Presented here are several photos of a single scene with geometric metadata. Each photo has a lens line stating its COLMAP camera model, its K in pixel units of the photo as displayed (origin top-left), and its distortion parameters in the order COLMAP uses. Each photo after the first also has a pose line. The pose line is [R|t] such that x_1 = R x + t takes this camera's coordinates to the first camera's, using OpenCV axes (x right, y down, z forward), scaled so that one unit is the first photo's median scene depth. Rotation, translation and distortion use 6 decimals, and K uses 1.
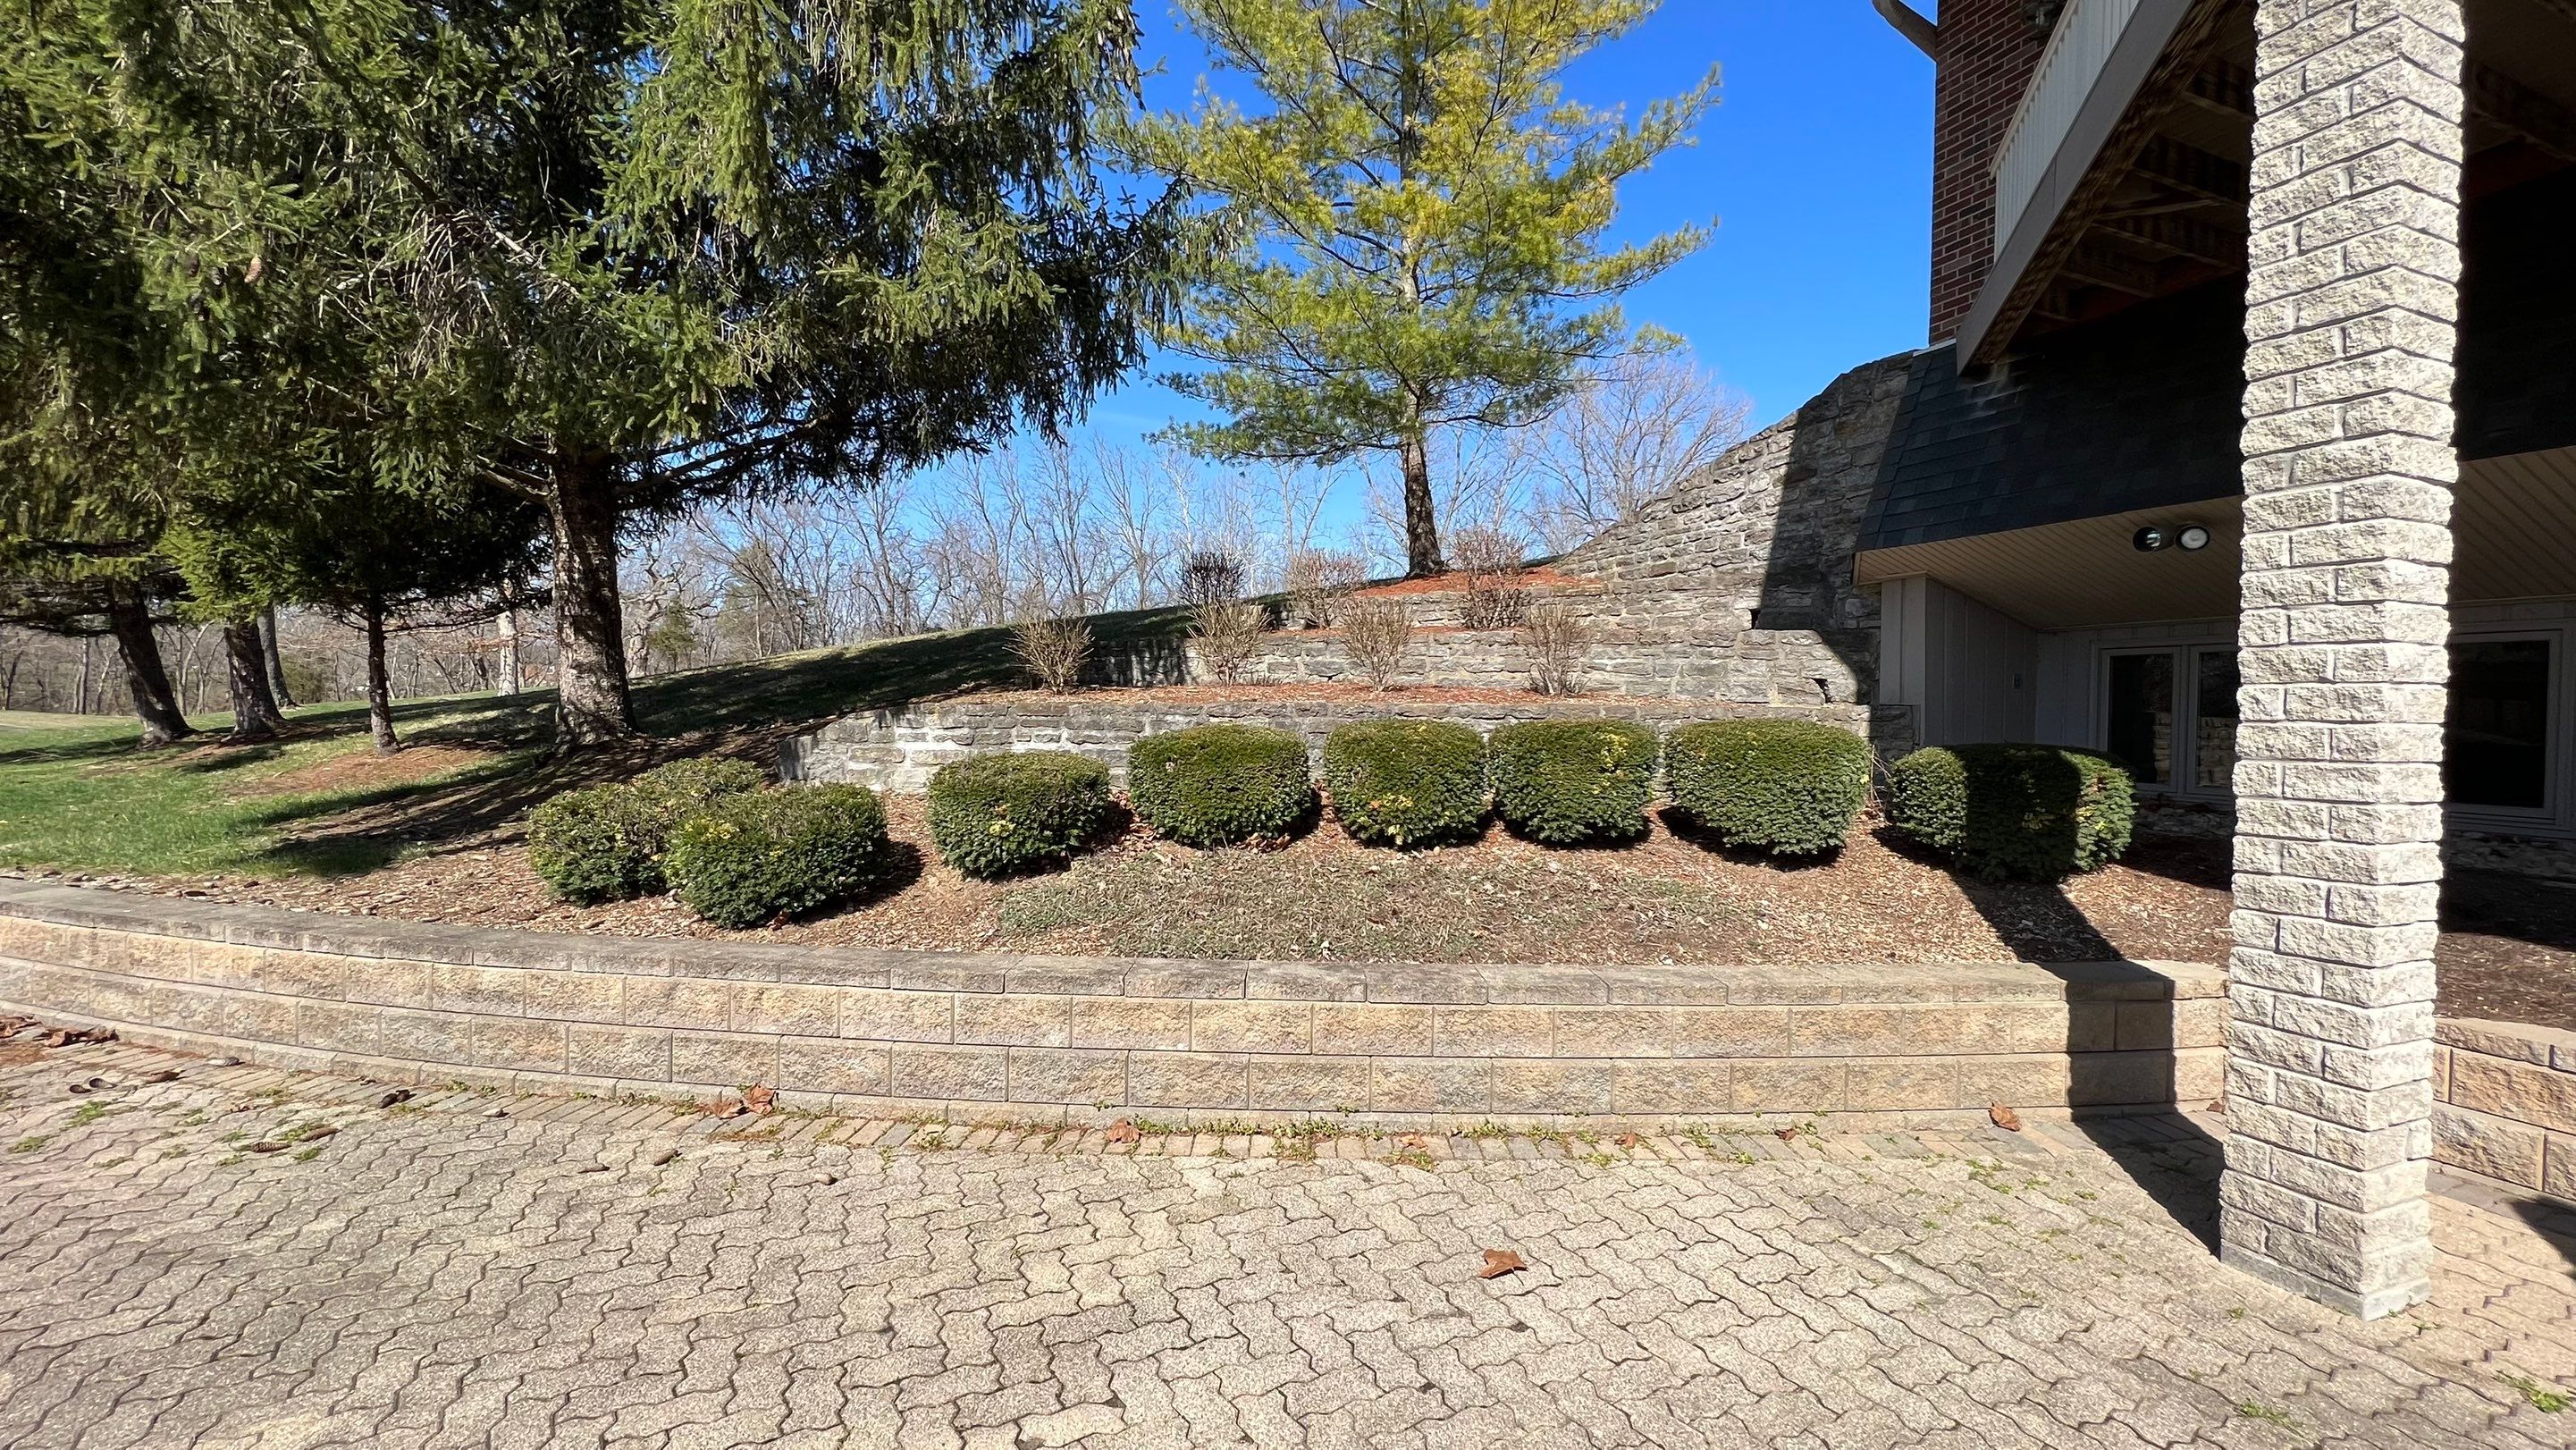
lens RADIAL K [[1024.5, 0, 1291.9], [0, 1024.5, 727.2], [0, 0, 1]] dist [-0.001753, 0.000054]
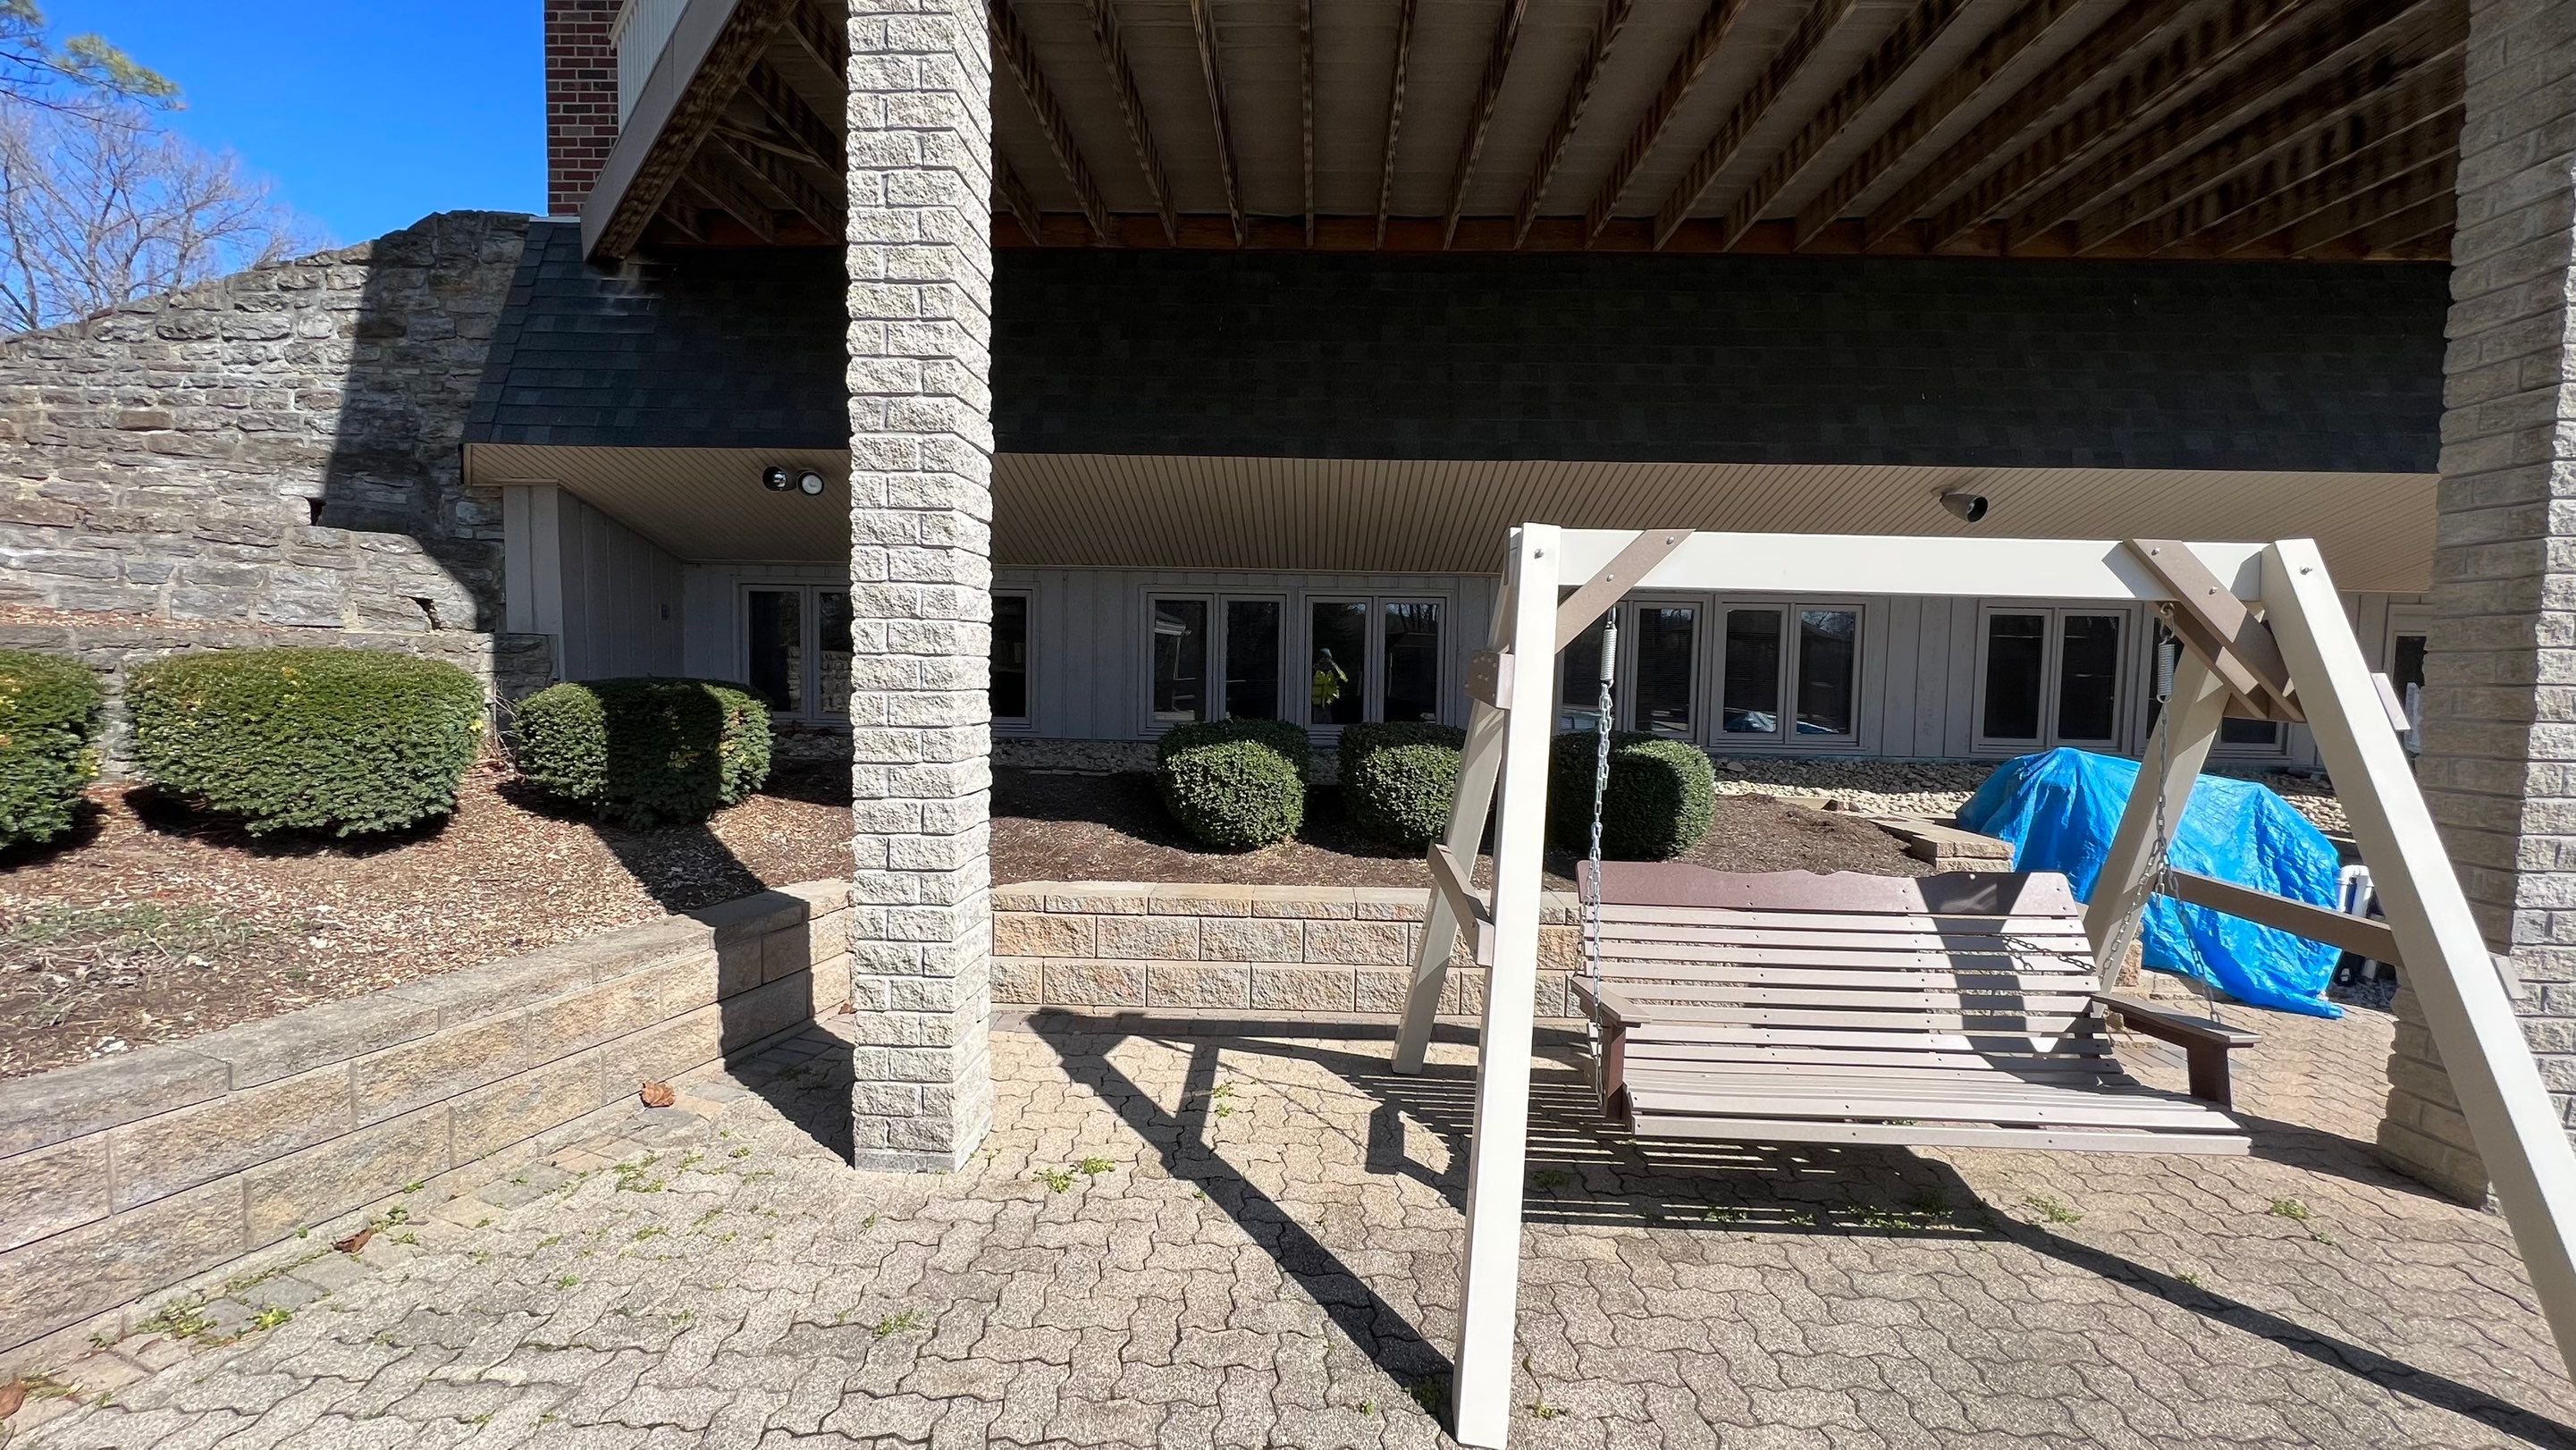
lens RADIAL K [[1024.5, 0, 1291.9], [0, 1024.5, 727.2], [0, 0, 1]] dist [-0.001753, 0.000054]
pose [[0.403137, -0.061044, 0.913102, 0.115276], [0.001066, 0.997803, 0.066236, 0.000102], [-0.915139, -0.025729, 0.402316, 0.130639]]
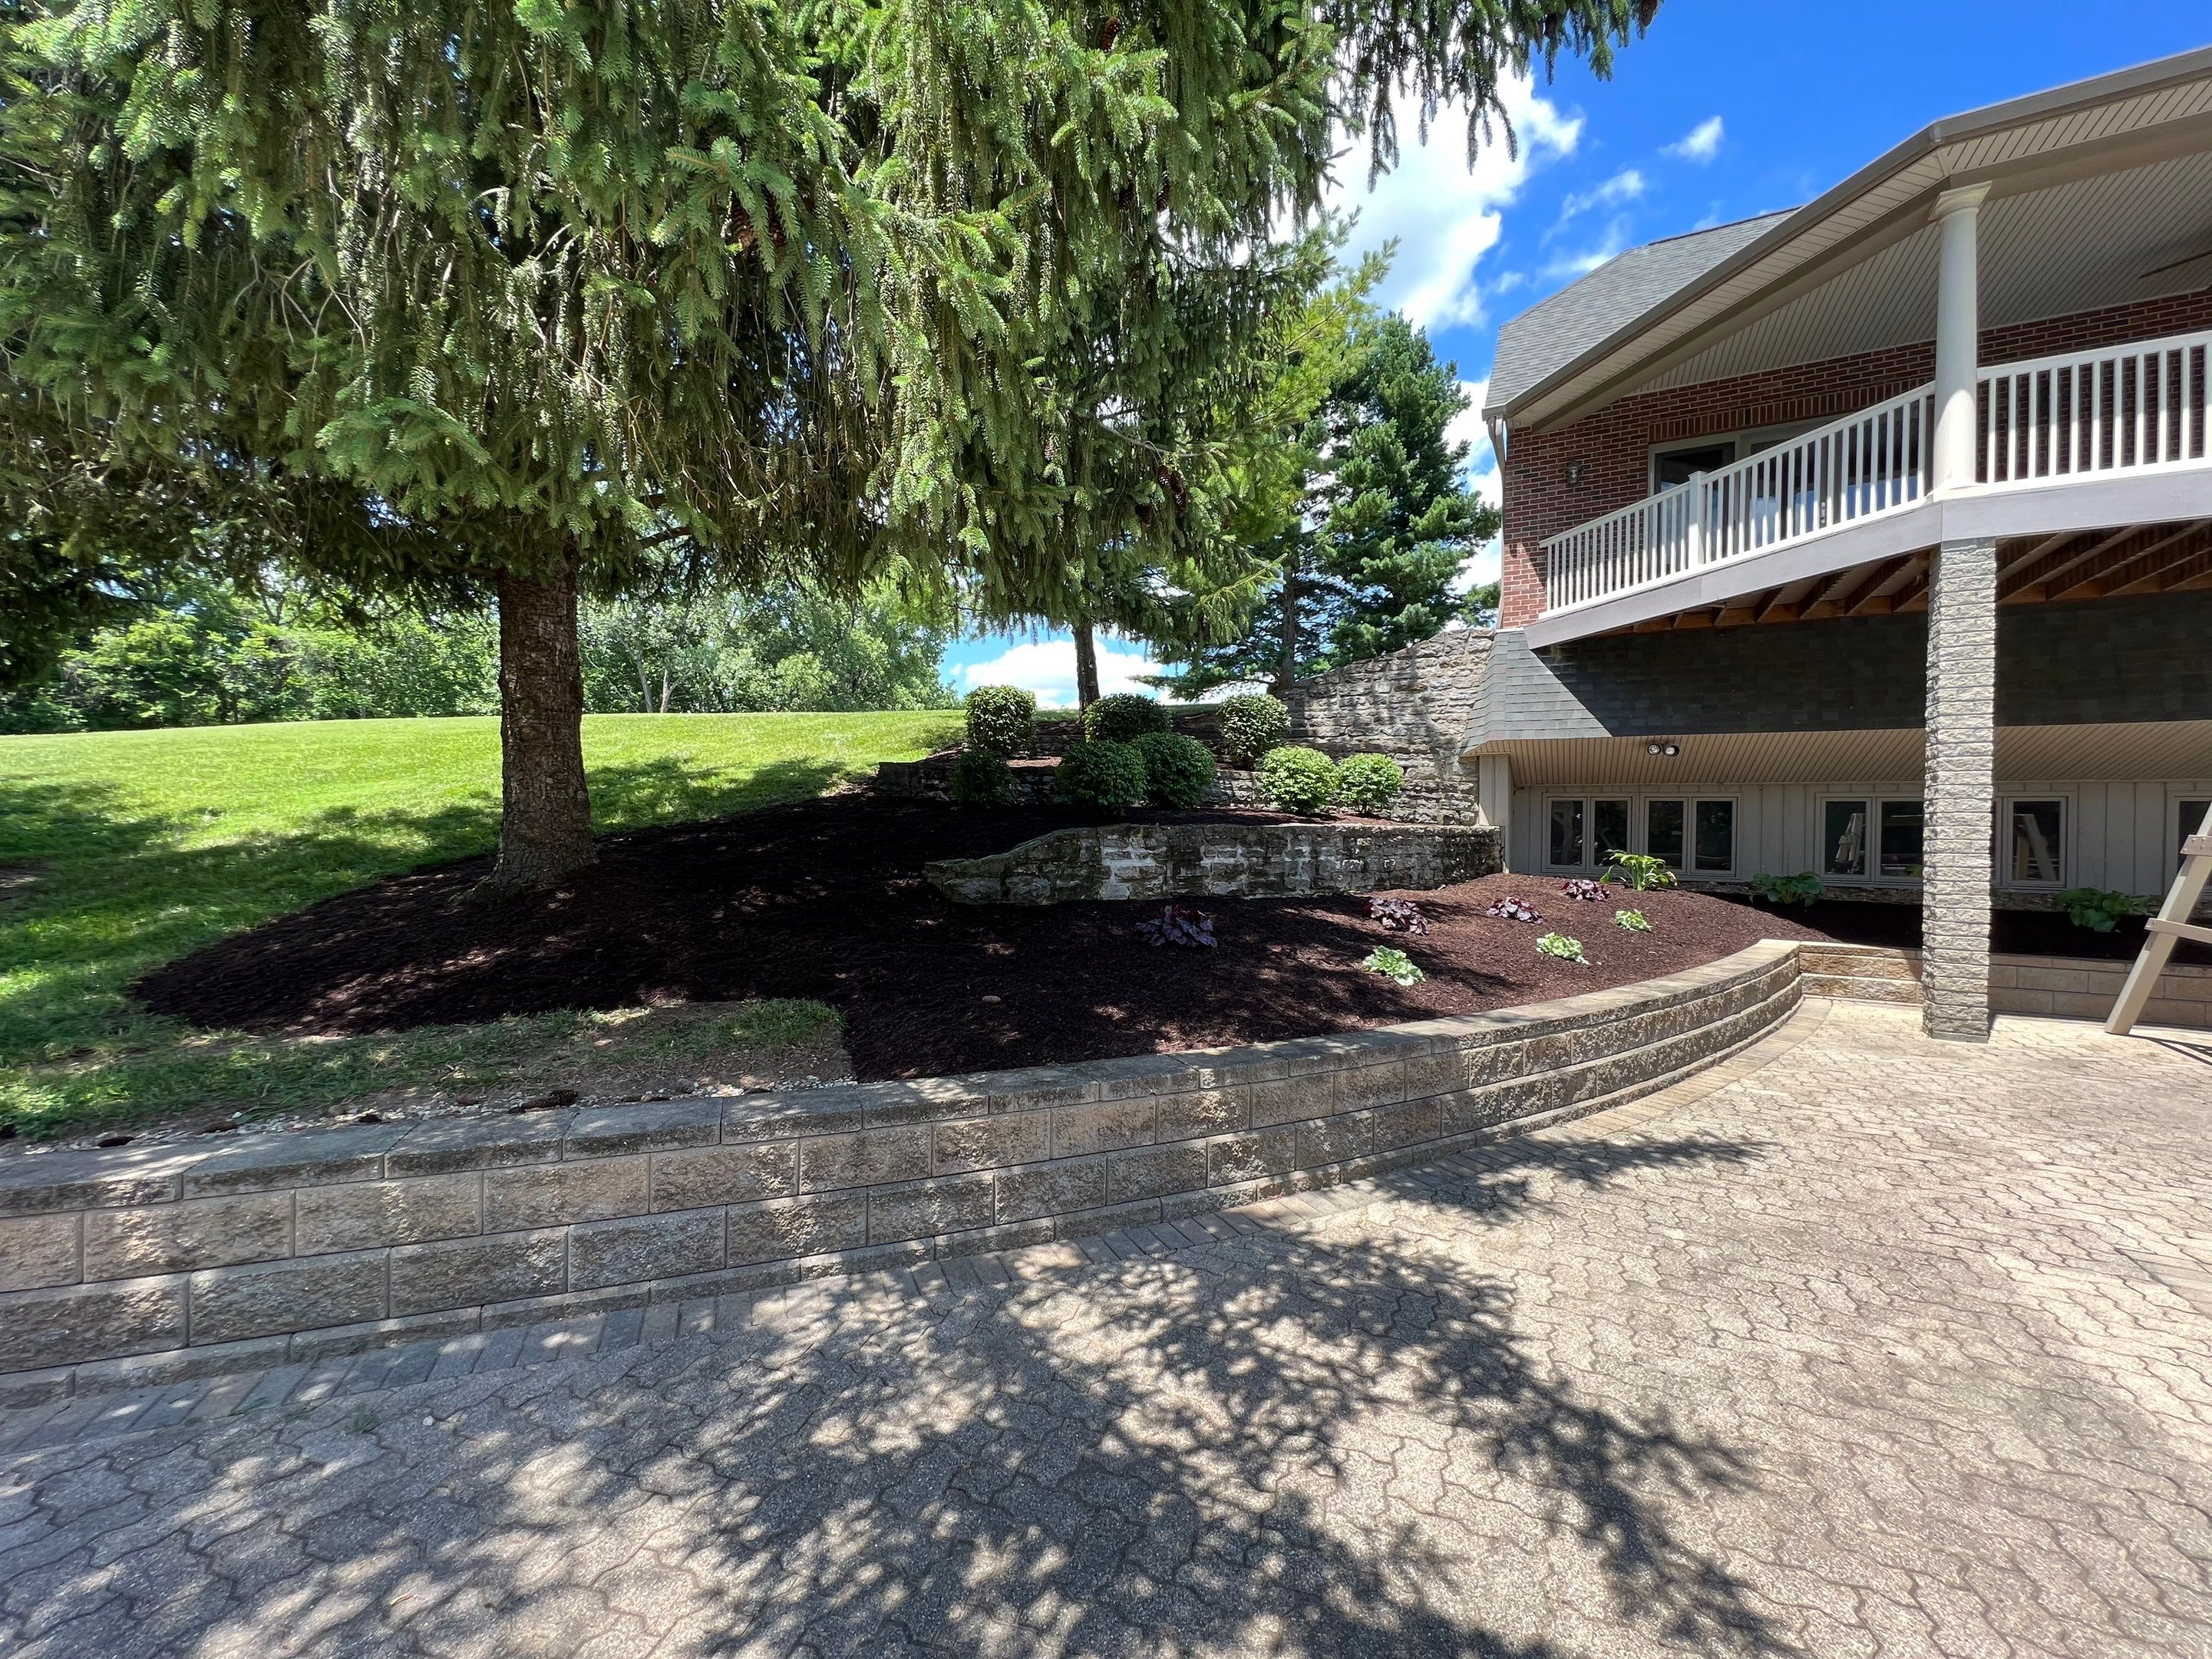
lens RADIAL K [[882.7, 0, 1109.0], [0, 882.7, 832.3], [0, 0, 1]] dist [-0.004848, 0.000912]
pose [[0.771666, -0.004231, 0.636014, -1.666850], [0.005266, 0.999986, 0.000262, -0.026816], [-0.636006, 0.003147, 0.771678, 0.437910]]
